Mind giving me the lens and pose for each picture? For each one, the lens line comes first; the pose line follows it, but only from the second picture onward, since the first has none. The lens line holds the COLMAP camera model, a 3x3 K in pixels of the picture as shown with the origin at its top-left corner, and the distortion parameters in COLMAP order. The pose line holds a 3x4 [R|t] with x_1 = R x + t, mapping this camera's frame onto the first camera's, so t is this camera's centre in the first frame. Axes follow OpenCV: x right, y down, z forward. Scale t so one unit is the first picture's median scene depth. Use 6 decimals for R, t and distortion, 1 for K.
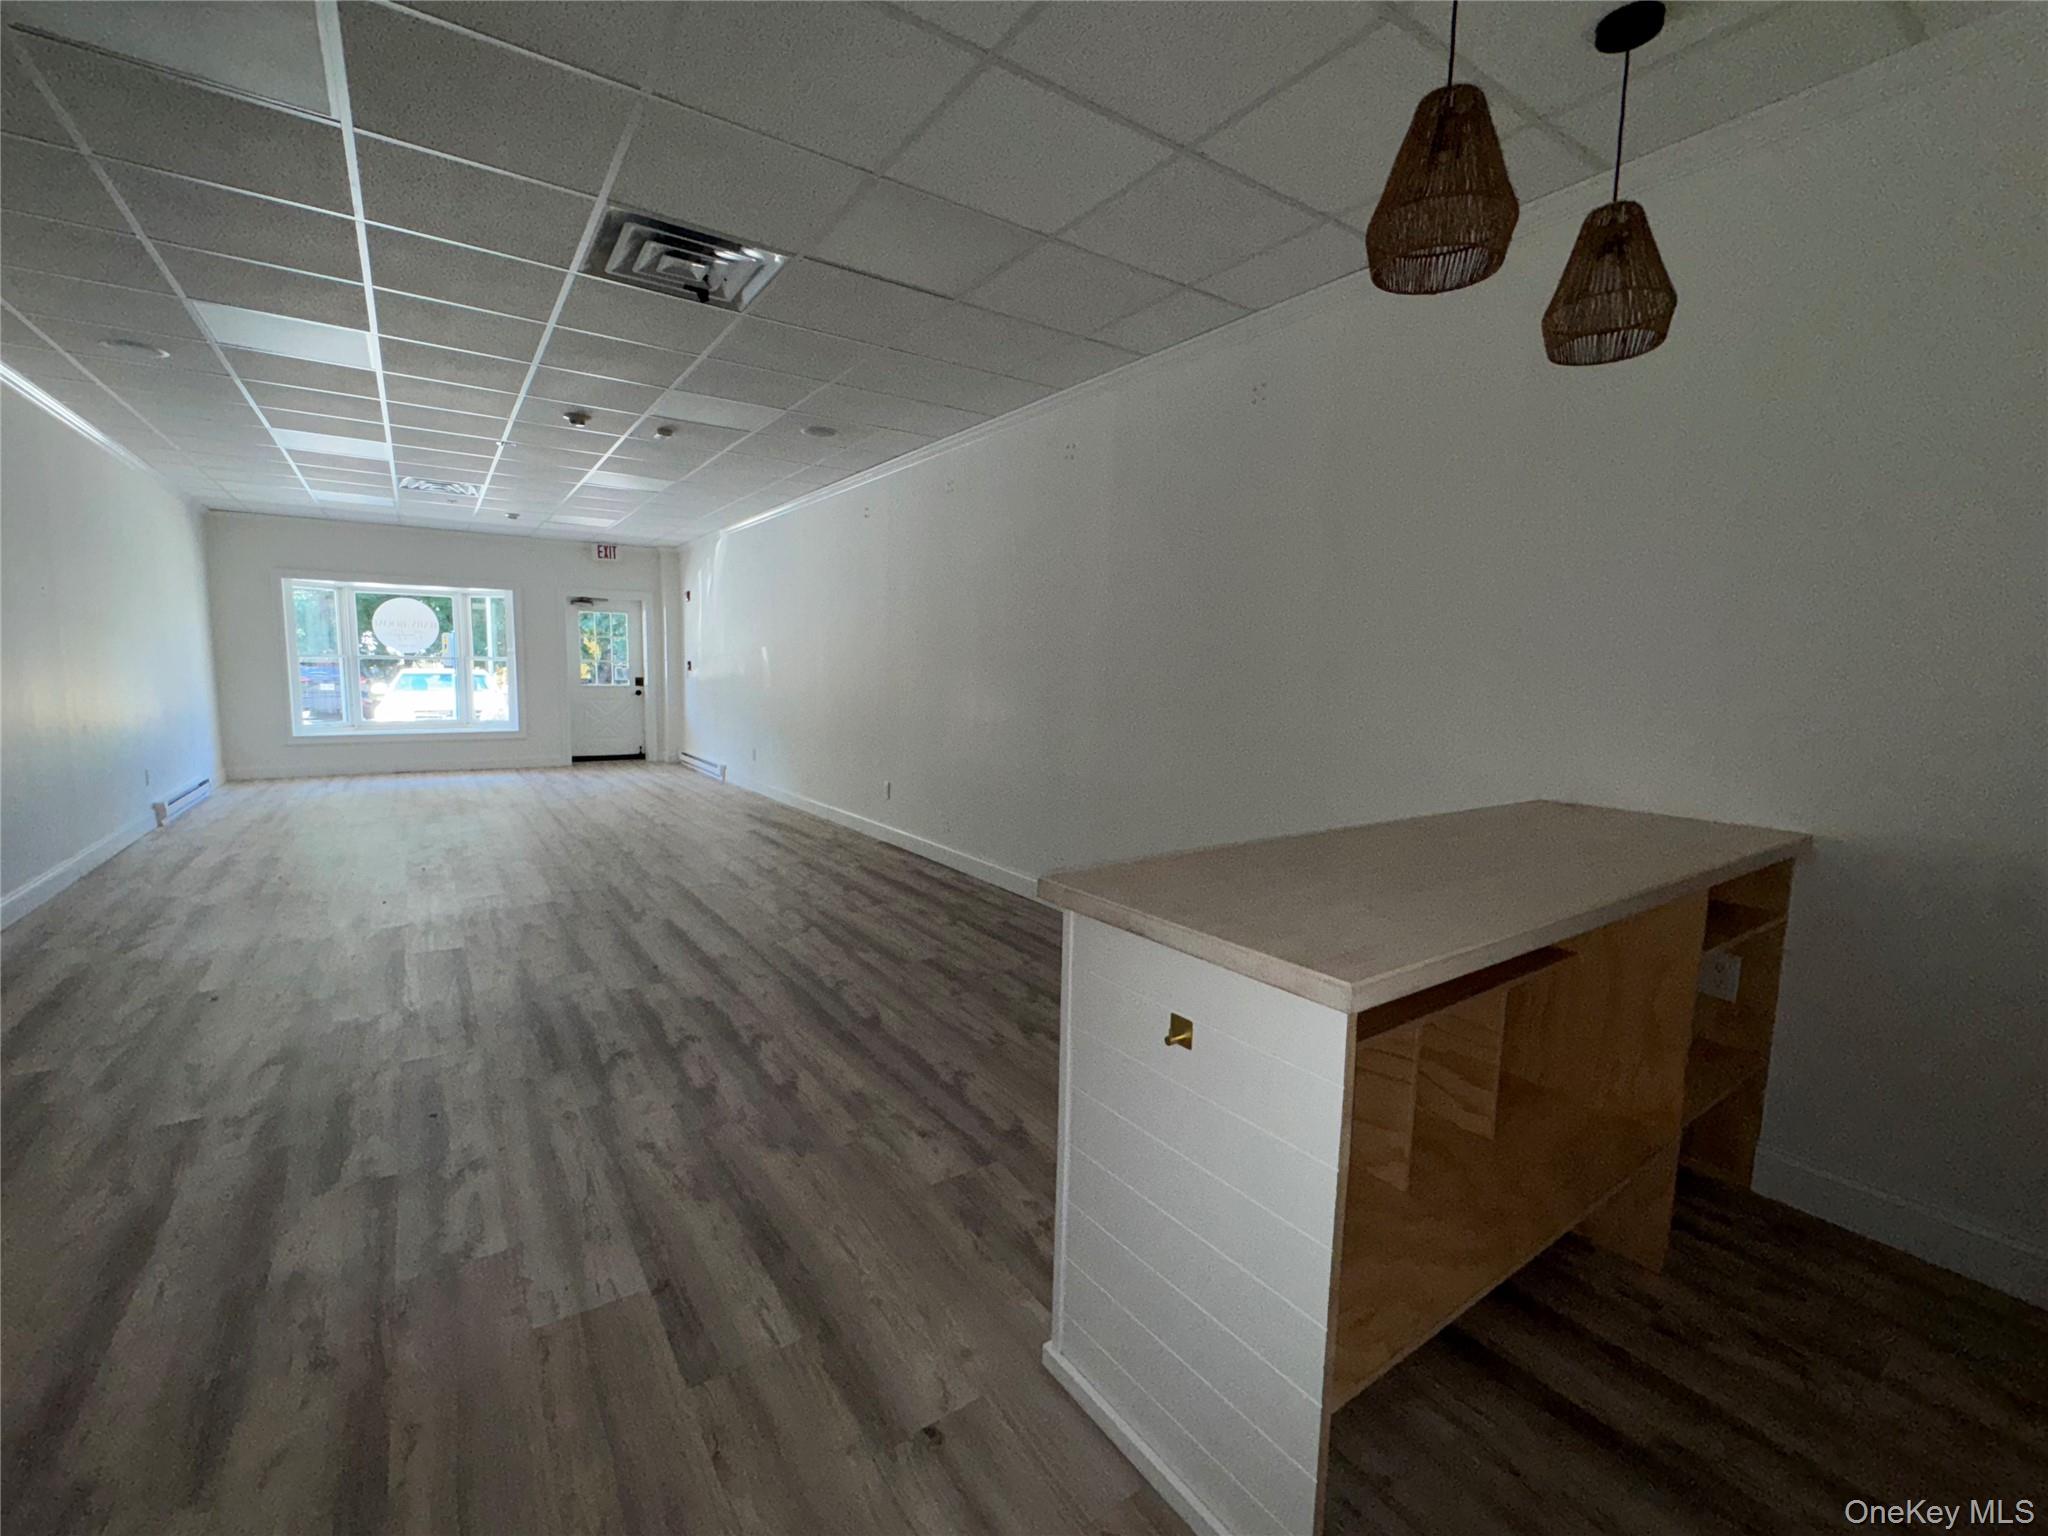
lens RADIAL K [[882.7, 0, 1023.1], [0, 882.7, 752.2], [0, 0, 1]] dist [-0.004672, 0.000085]
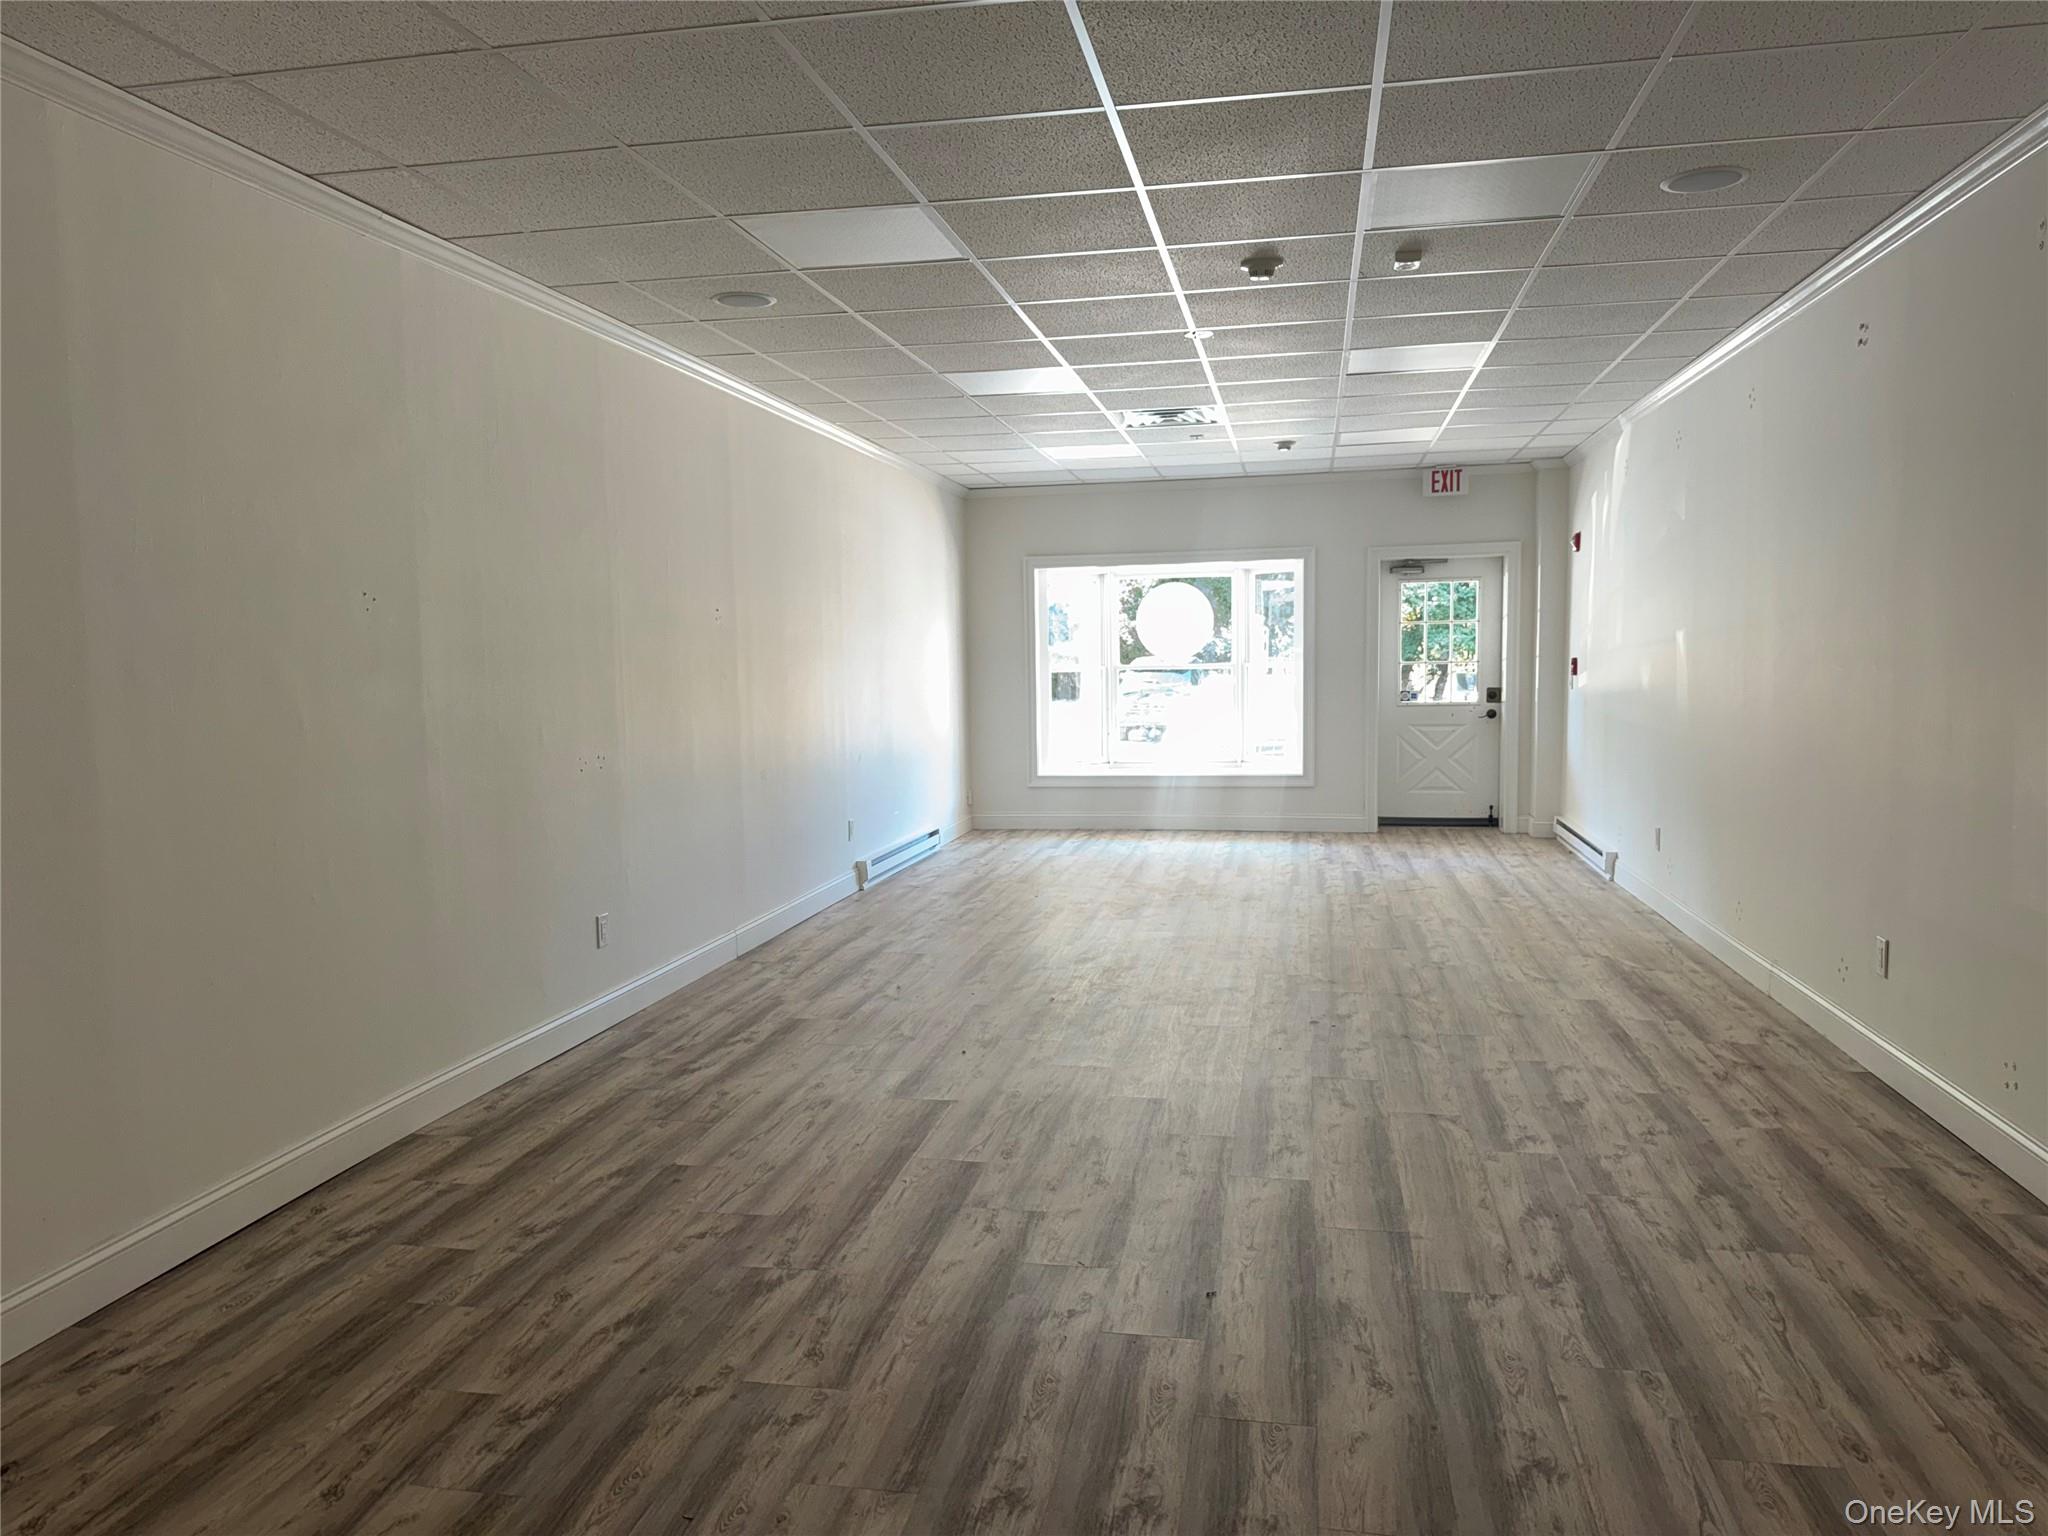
lens RADIAL K [[1433.3, 0, 1016.9], [0, 1433.3, 785.1], [0, 0, 1]] dist [0.023086, -0.029386]
pose [[0.696126, 0.035738, -0.717030, 0.051014], [-0.038133, 0.999191, 0.012780, -0.032134], [0.716907, 0.018446, 0.696925, 0.168028]]
